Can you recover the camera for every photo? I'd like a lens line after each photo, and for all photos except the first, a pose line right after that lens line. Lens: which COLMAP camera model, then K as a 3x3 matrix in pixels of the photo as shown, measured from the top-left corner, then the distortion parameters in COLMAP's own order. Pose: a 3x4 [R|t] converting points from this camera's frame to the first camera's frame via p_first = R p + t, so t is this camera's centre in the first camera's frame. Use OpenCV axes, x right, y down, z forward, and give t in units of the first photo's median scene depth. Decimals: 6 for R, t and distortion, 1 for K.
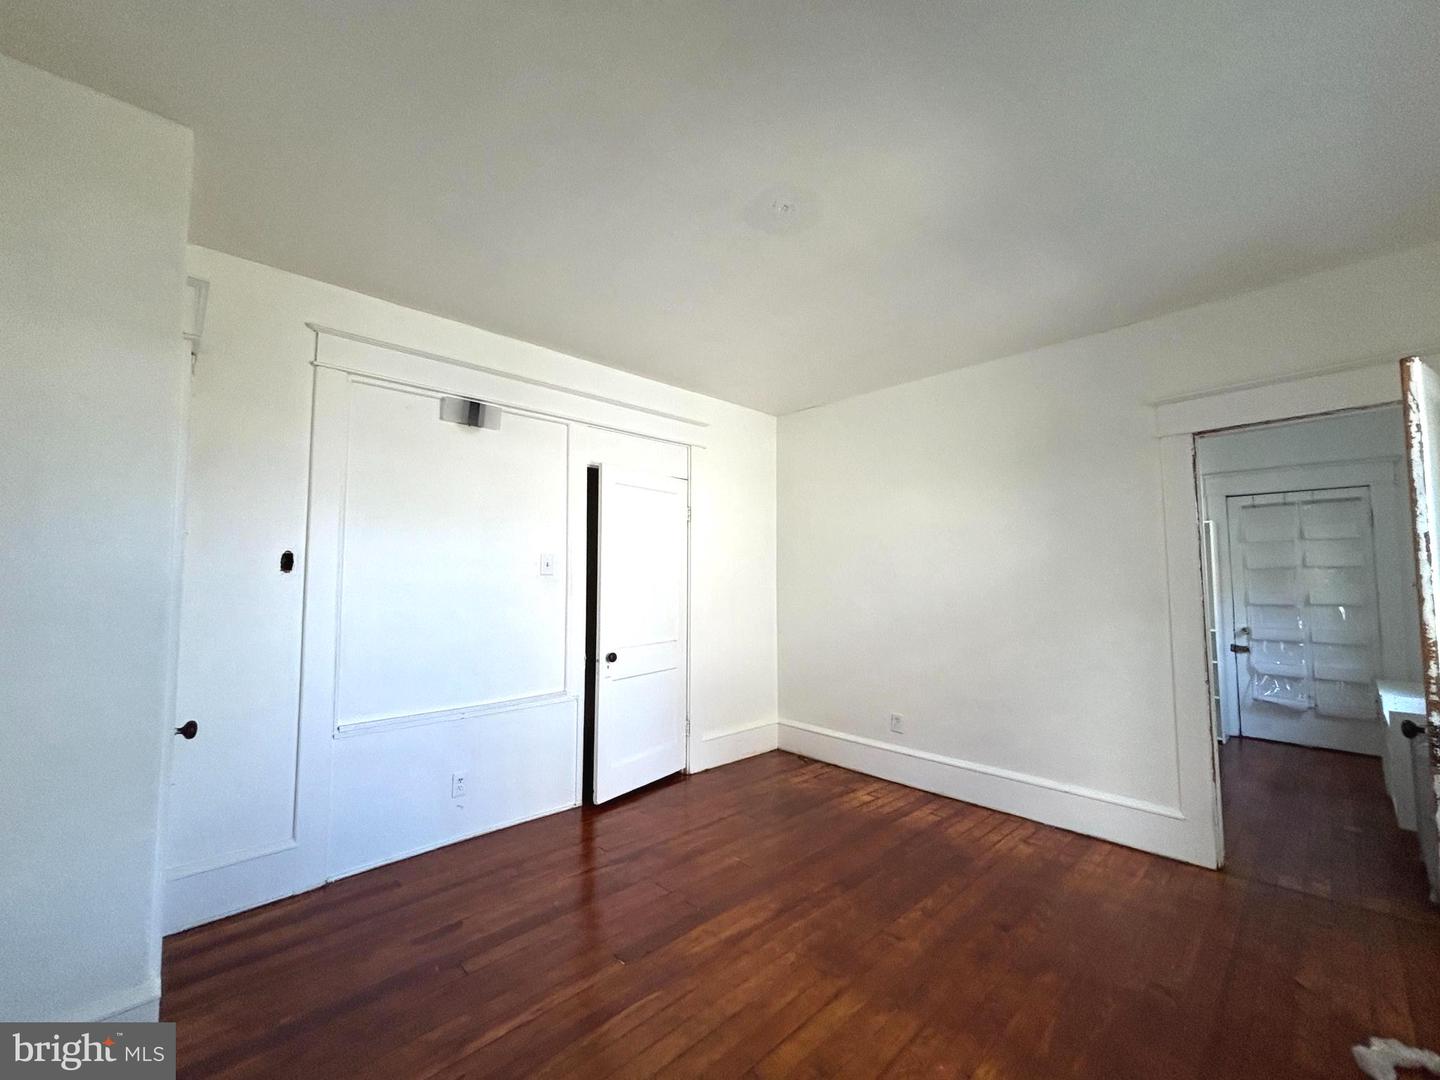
lens RADIAL K [[579.5, 0, 712.5], [0, 579.5, 540.1], [0, 0, 1]] dist [0.002162, -0.000261]
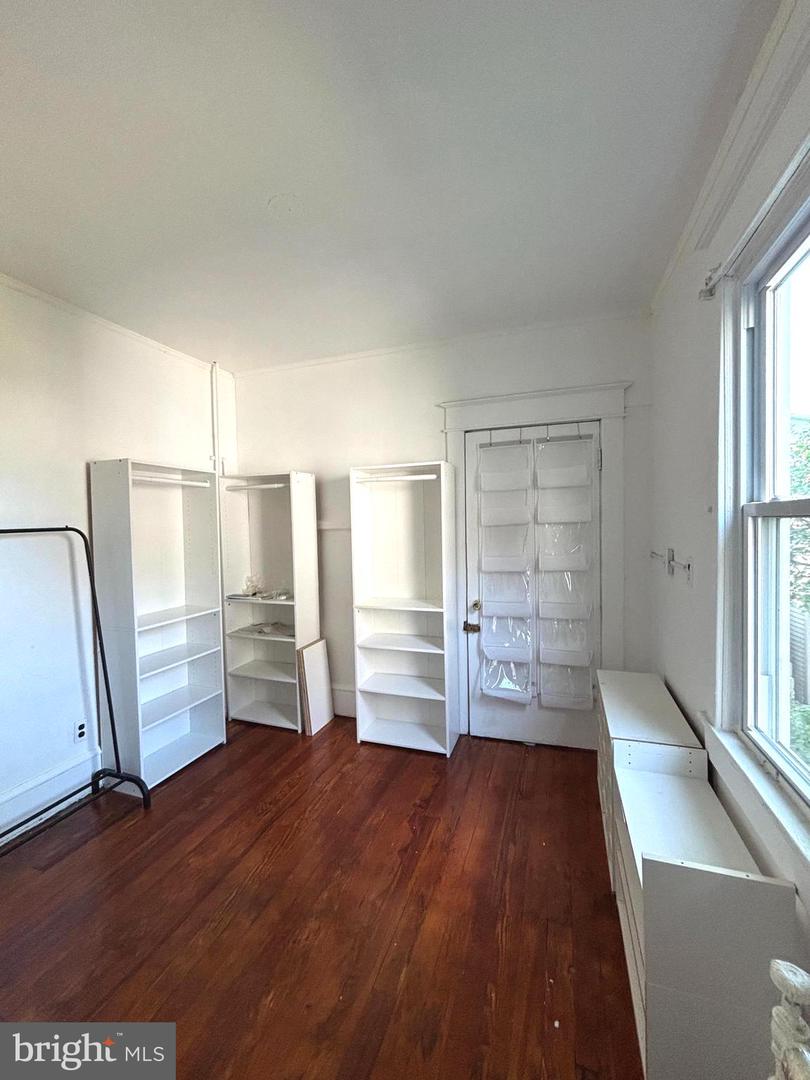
lens RADIAL K [[434.6, 0, 402.5], [0, 434.6, 543.6], [0, 0, 1]] dist [0.002162, -0.000261]
pose [[0.889935, -0.045188, 0.453842, 0.579552], [-0.005583, 0.993926, 0.109910, 0.009912], [-0.456052, -0.100347, 0.884278, 0.548411]]
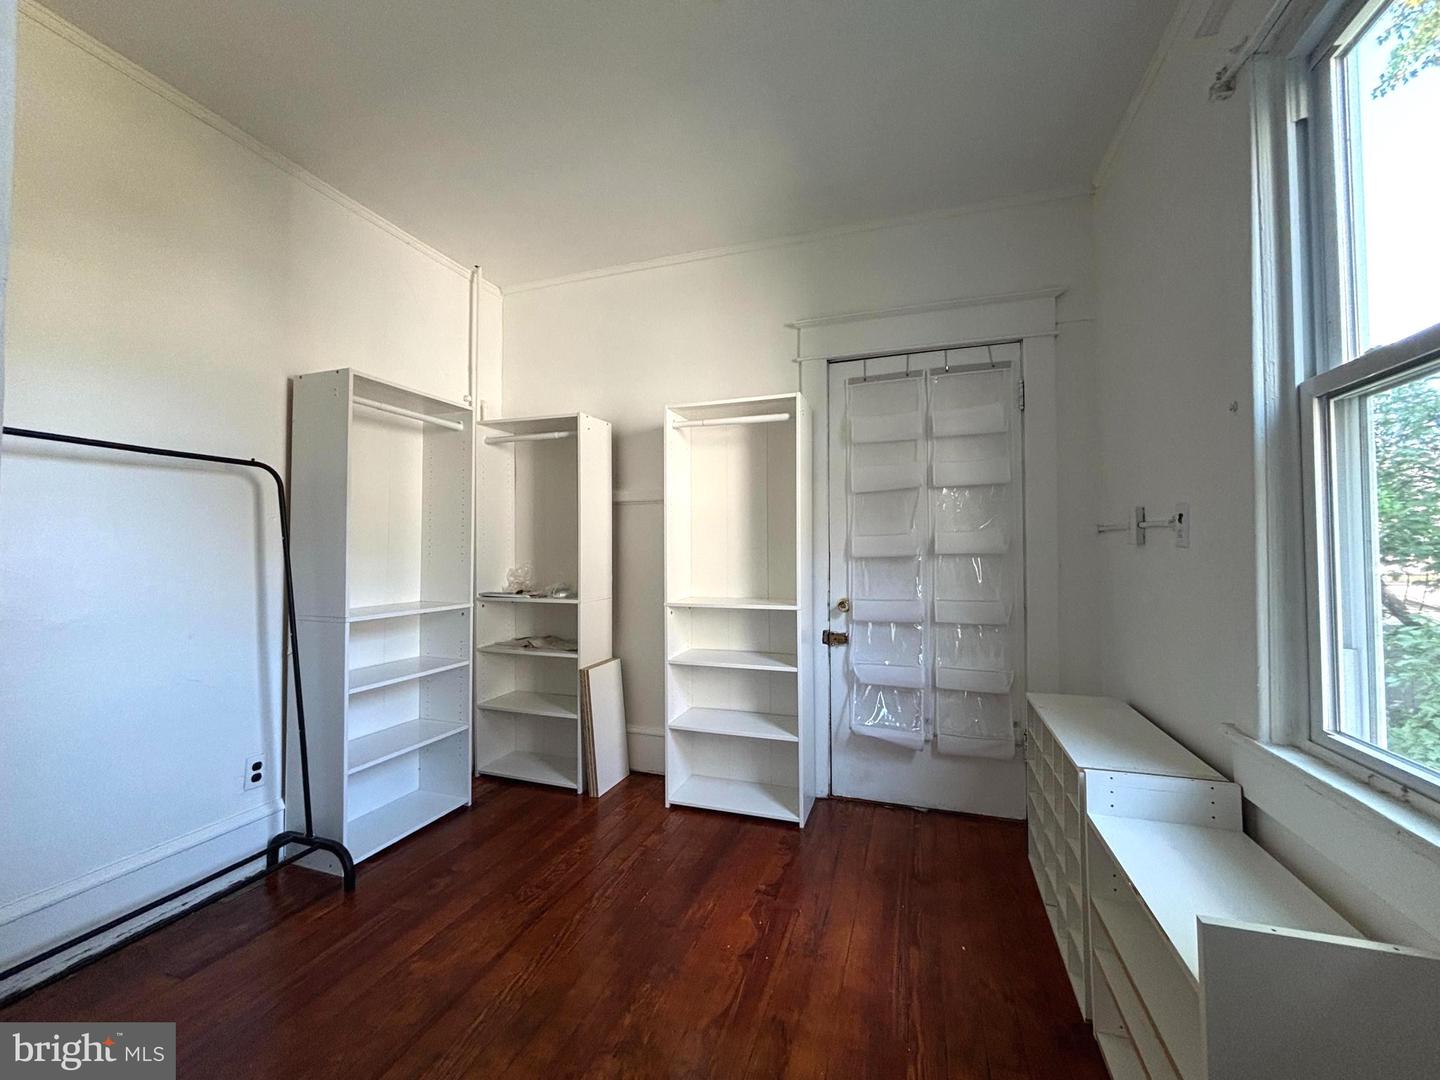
lens RADIAL K [[579.5, 0, 714.9], [0, 579.5, 545.0], [0, 0, 1]] dist [0.002162, -0.000261]
pose [[0.886418, -0.003157, 0.462876, 0.574173], [-0.024144, 0.998300, 0.053045, 0.076007], [-0.462256, -0.058196, 0.884835, 0.593835]]
